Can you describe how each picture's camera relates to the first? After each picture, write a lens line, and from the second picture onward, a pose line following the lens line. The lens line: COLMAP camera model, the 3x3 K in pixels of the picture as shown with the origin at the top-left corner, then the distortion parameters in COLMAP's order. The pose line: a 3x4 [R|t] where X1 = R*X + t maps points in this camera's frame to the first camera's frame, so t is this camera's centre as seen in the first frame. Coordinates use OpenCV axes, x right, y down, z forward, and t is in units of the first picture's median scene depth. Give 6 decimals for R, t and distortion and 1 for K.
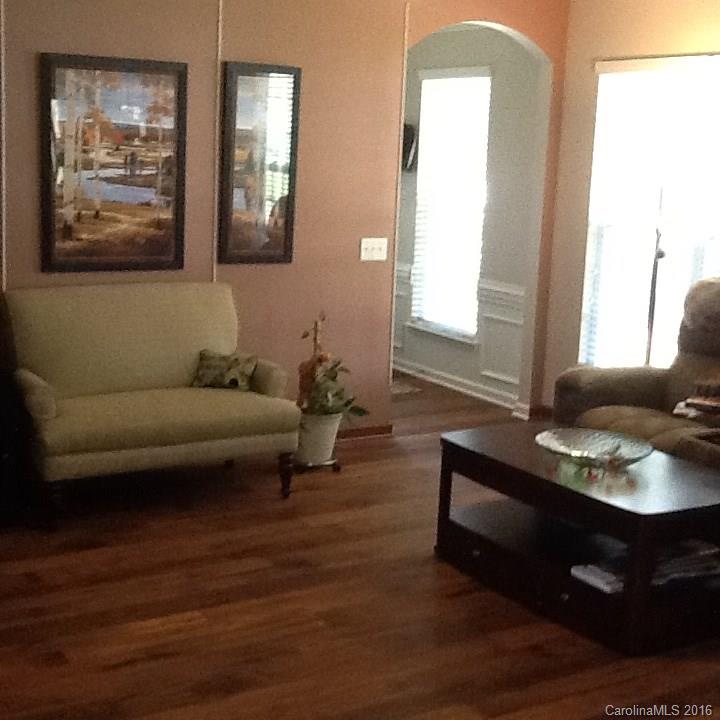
lens RADIAL K [[1211.8, 0, 354.2], [0, 1211.8, 360.9], [0, 0, 1]] dist [0.058766, 0.000000]
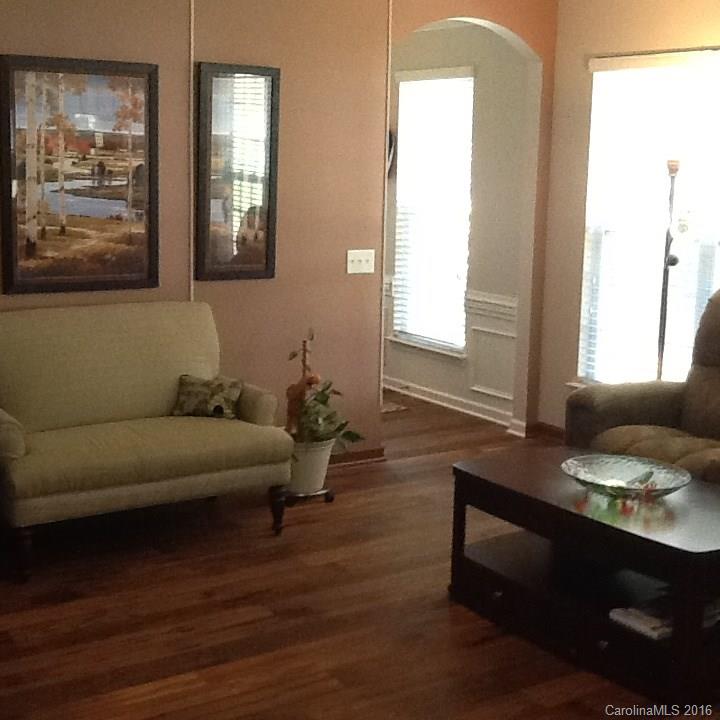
lens RADIAL K [[1211.8, 0, 366.7], [0, 1211.8, 358.5], [0, 0, 1]] dist [0.058766, 0.000000]
pose [[0.998588, -0.023889, 0.047448, -0.028456], [0.024291, 0.999674, -0.007912, -0.010820], [-0.047243, 0.009053, 0.998842, 0.073565]]
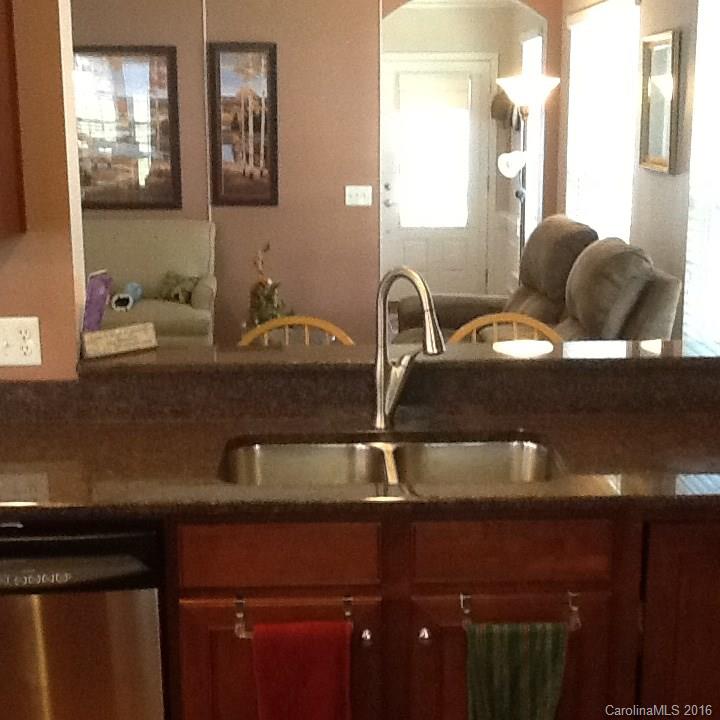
lens RADIAL K [[1211.8, 0, 359.2], [0, 1211.8, 361.9], [0, 0, 1]] dist [0.058766, 0.000000]
pose [[0.869809, 0.059697, -0.489764, 0.670046], [-0.054588, 0.998203, 0.024725, 0.042804], [0.490359, 0.005229, 0.871505, -0.012271]]
